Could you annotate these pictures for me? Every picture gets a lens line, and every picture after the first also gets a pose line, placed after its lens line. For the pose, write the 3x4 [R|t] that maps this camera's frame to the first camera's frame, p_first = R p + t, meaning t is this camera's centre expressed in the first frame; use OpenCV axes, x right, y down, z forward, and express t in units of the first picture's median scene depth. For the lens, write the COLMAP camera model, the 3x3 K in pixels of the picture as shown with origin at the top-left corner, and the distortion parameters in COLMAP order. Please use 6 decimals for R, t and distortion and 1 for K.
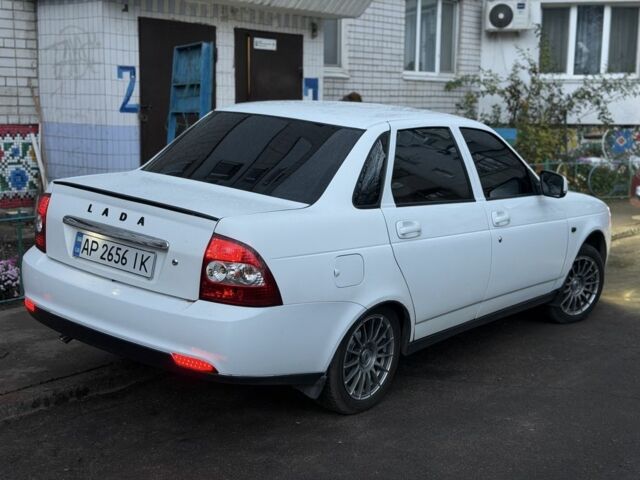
lens RADIAL K [[961.3, 0, 320.0], [0, 961.3, 240.0], [0, 0, 1]] dist [0.046062, 0.020590]
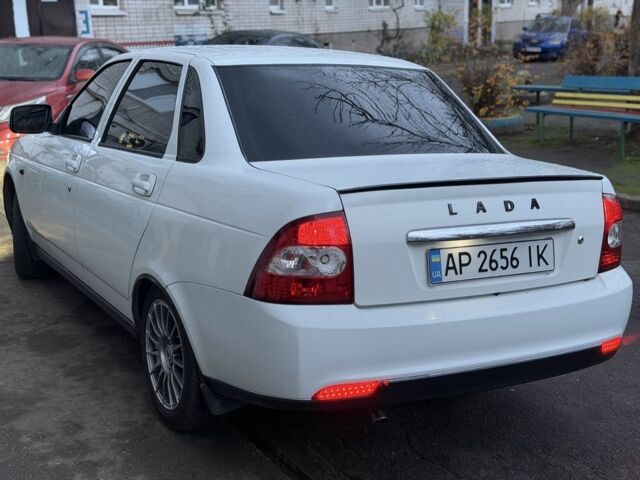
lens RADIAL K [[961.3, 0, 320.0], [0, 961.3, 240.0], [0, 0, 1]] dist [0.046062, 0.020590]
pose [[0.371482, -0.242776, 0.896137, -0.924688], [0.177935, 0.965931, 0.187924, -0.163340], [-0.911230, 0.089643, 0.402024, 0.821975]]
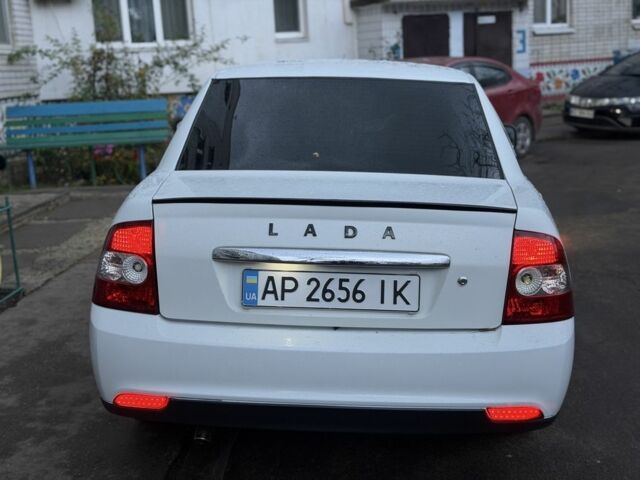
lens RADIAL K [[961.3, 0, 320.0], [0, 961.3, 240.0], [0, 0, 1]] dist [0.046062, 0.020590]
pose [[0.812206, -0.166472, 0.559114, -0.589272], [0.154374, 0.985586, 0.069198, -0.067258], [-0.562574, 0.030109, 0.826198, 0.449504]]
